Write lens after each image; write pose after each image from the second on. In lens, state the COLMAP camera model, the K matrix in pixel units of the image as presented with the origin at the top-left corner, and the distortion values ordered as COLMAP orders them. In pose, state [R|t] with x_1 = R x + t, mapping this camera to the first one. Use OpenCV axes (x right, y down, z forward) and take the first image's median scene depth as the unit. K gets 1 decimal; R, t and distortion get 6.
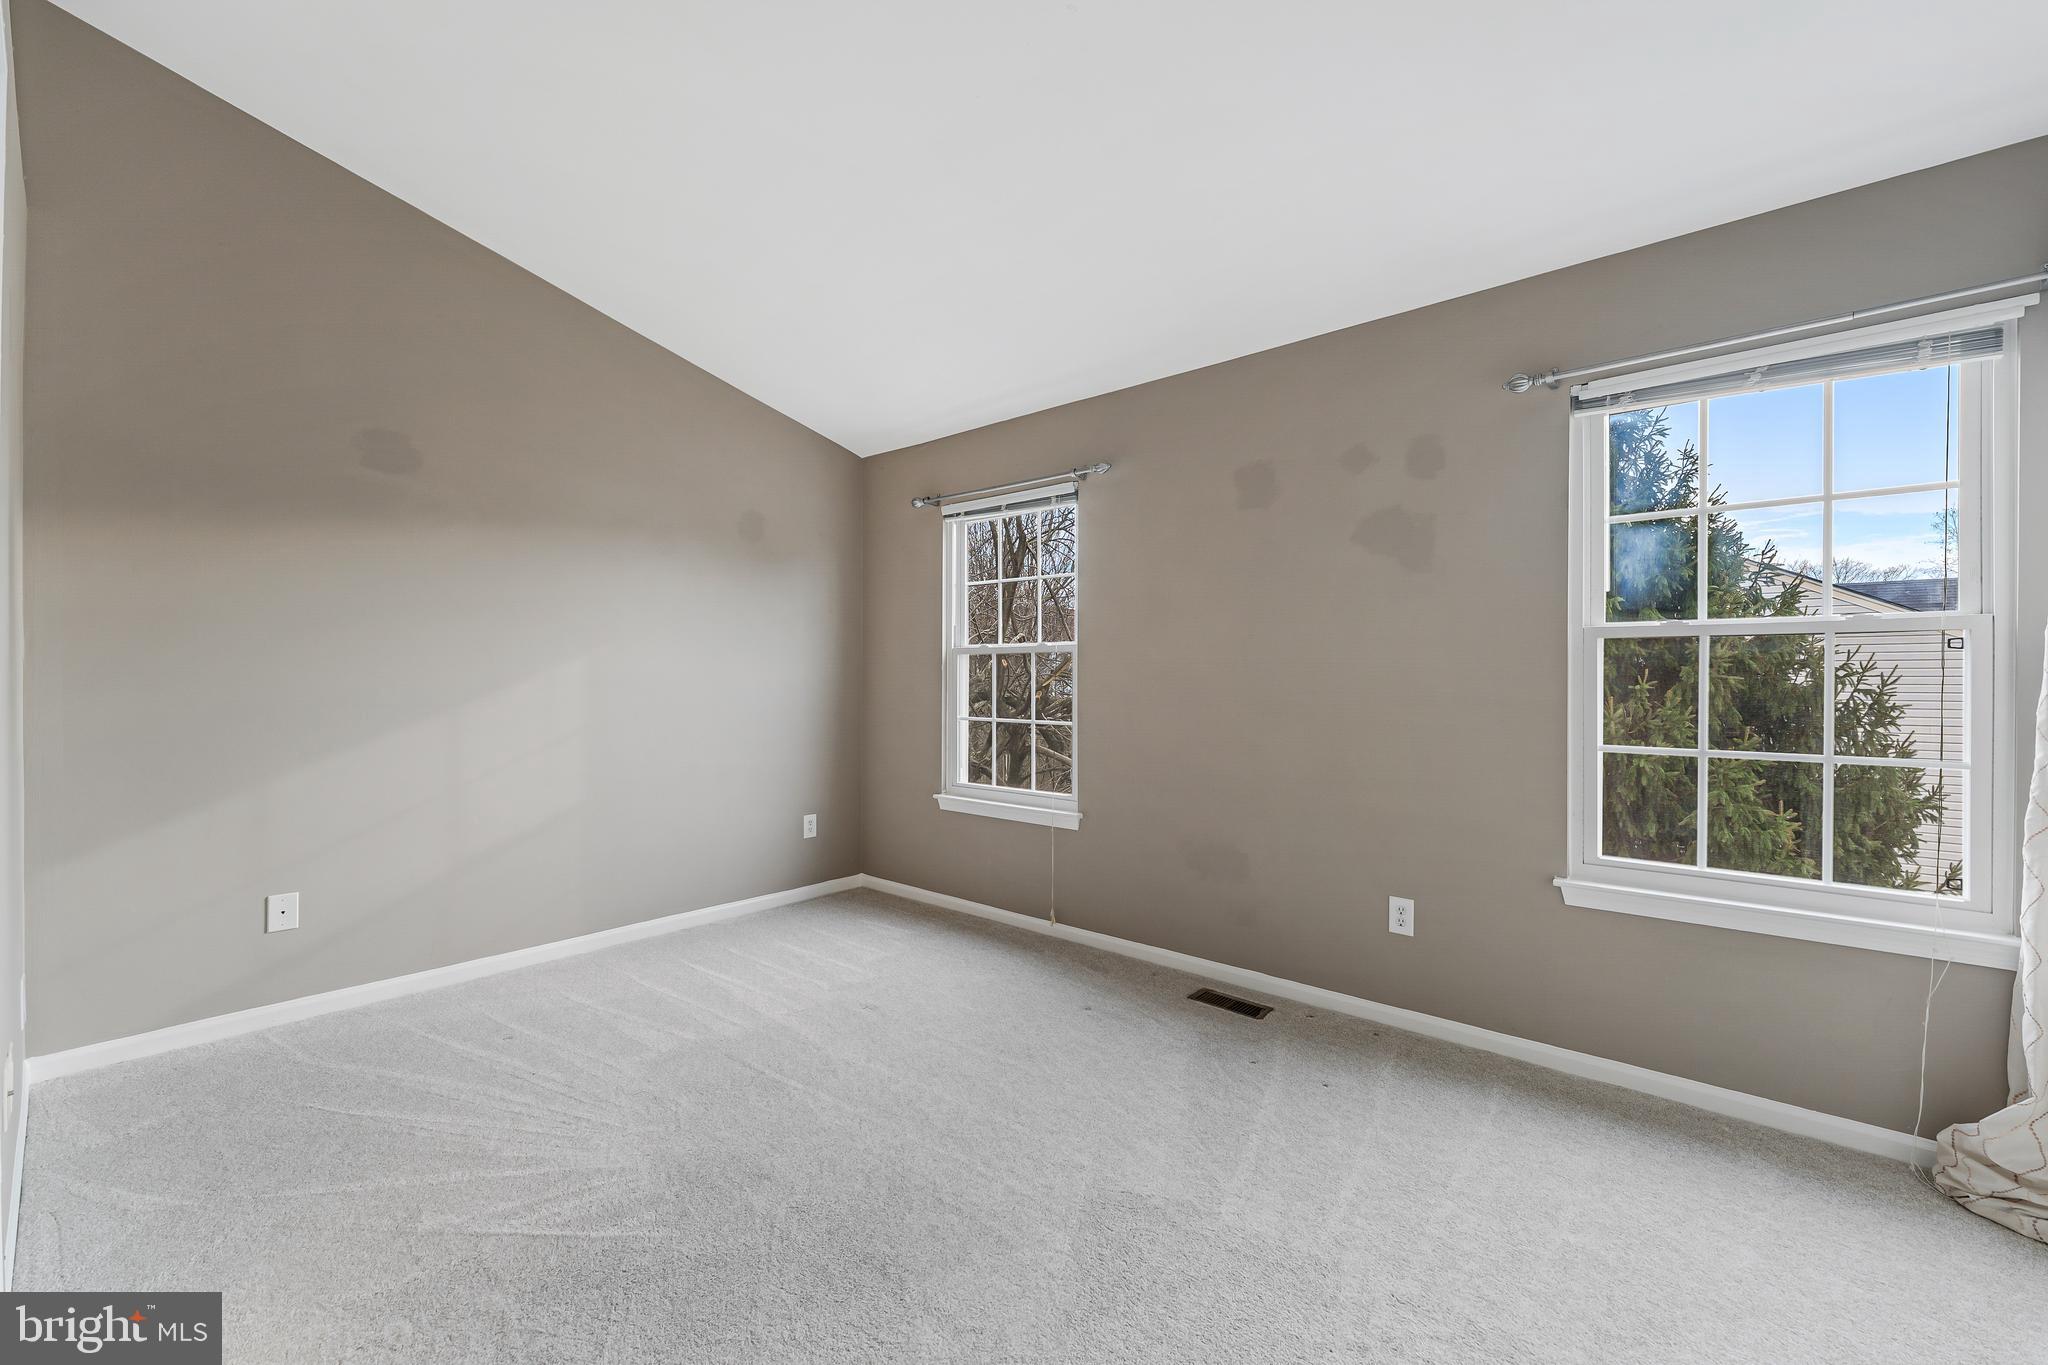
lens RADIAL K [[655.9, 0, 1024.0], [0, 655.9, 682.5], [0, 0, 1]] dist [-0.000063, -0.000018]
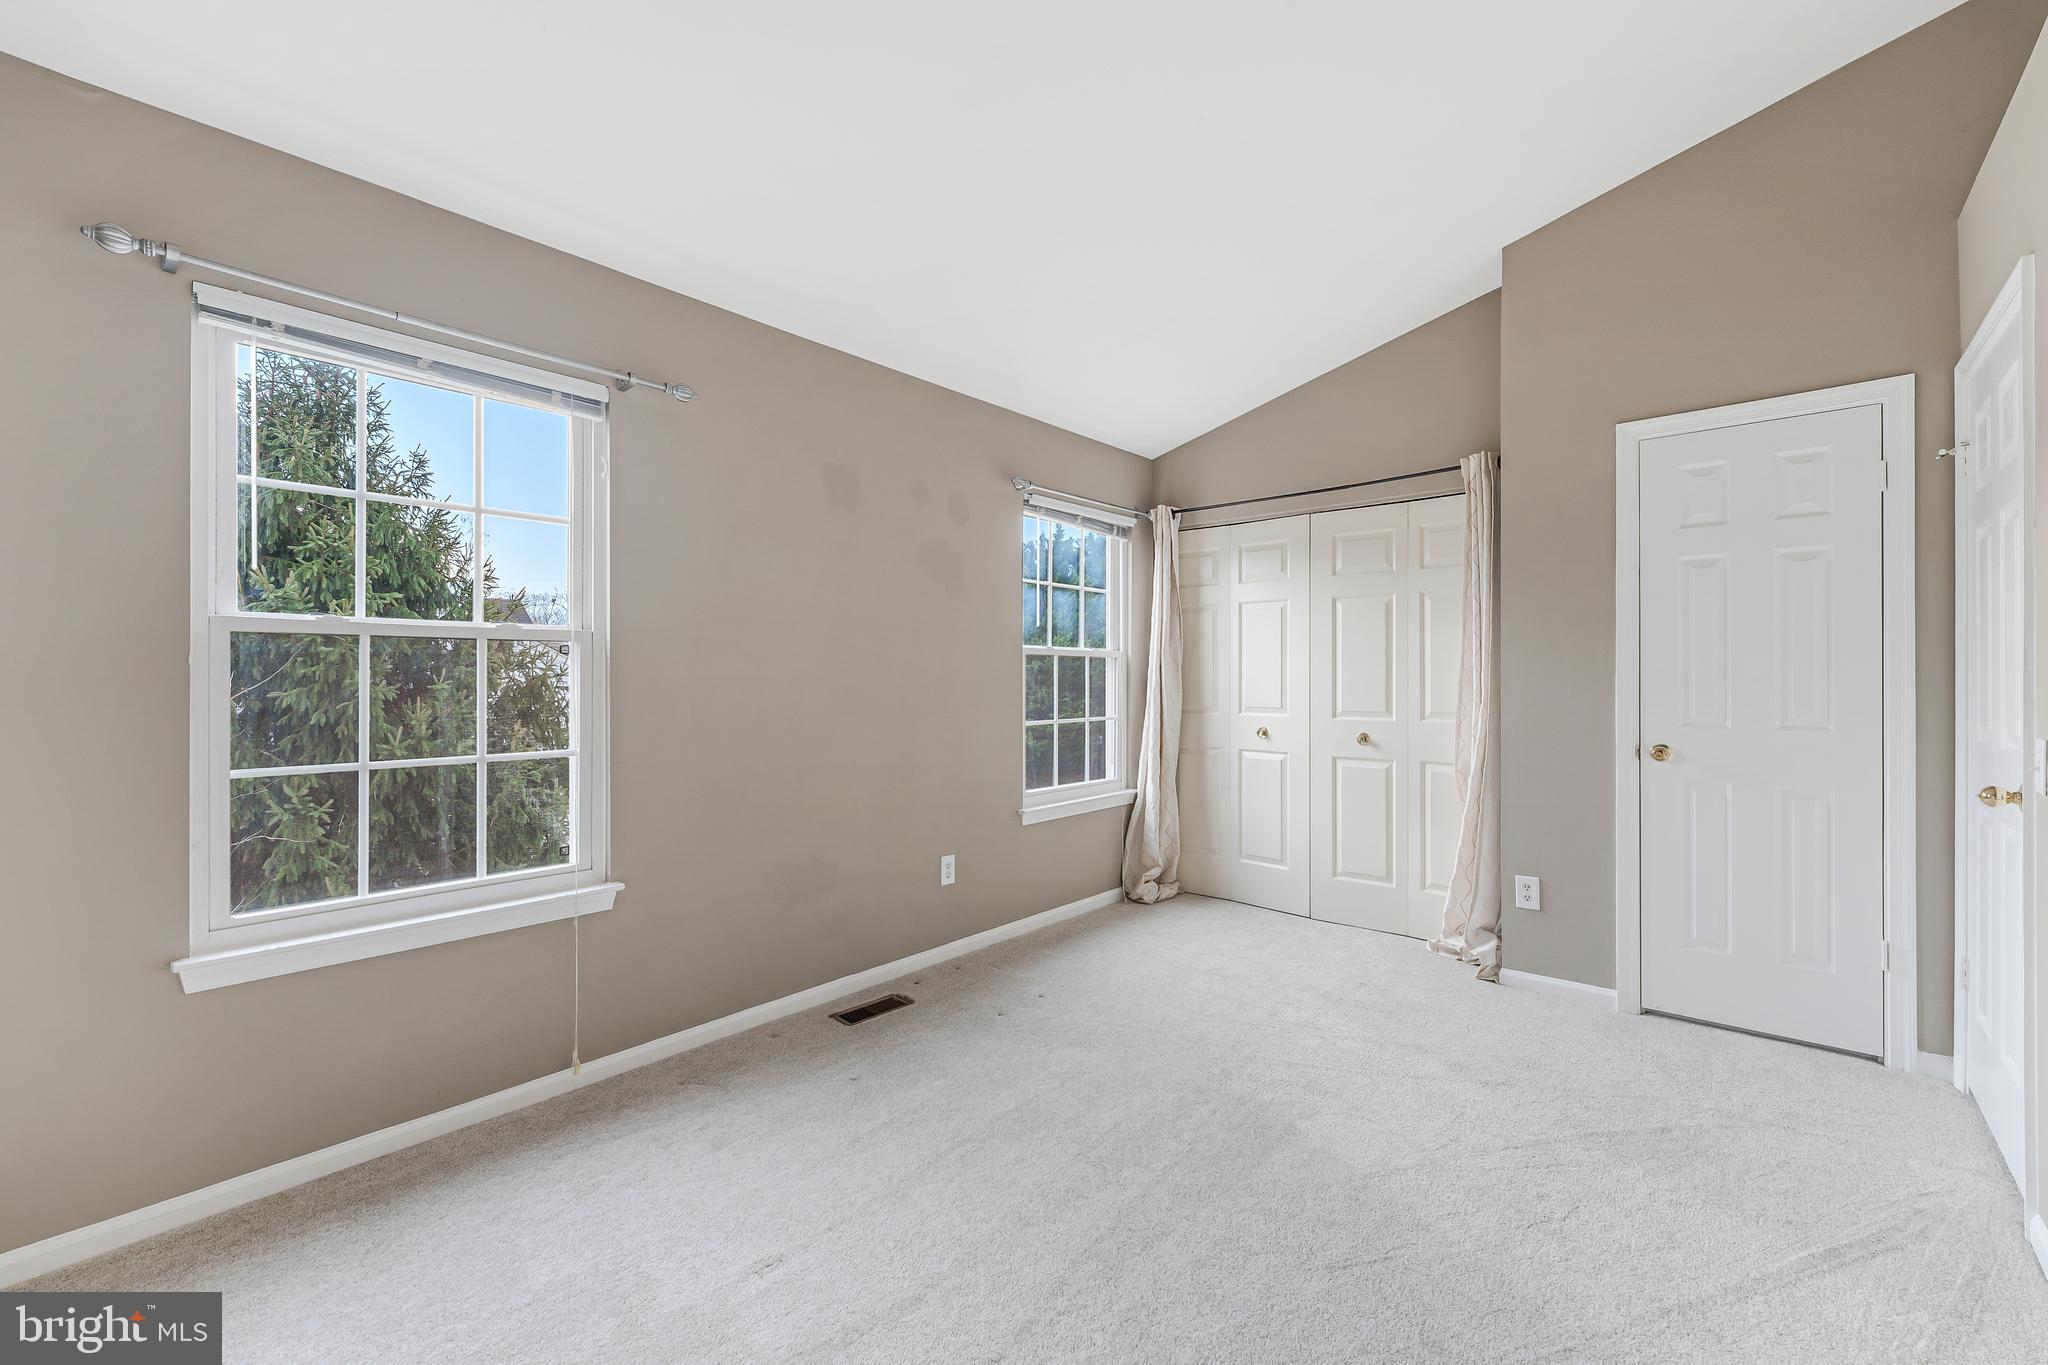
lens RADIAL K [[832.2, 0, 1008.5], [0, 832.2, 675.8], [0, 0, 1]] dist [0.000366, -0.000035]
pose [[0.131283, 0.003252, 0.991340, -0.942280], [0.010295, 0.999936, -0.004644, -0.005223], [-0.991291, 0.010816, 0.131242, 0.645299]]
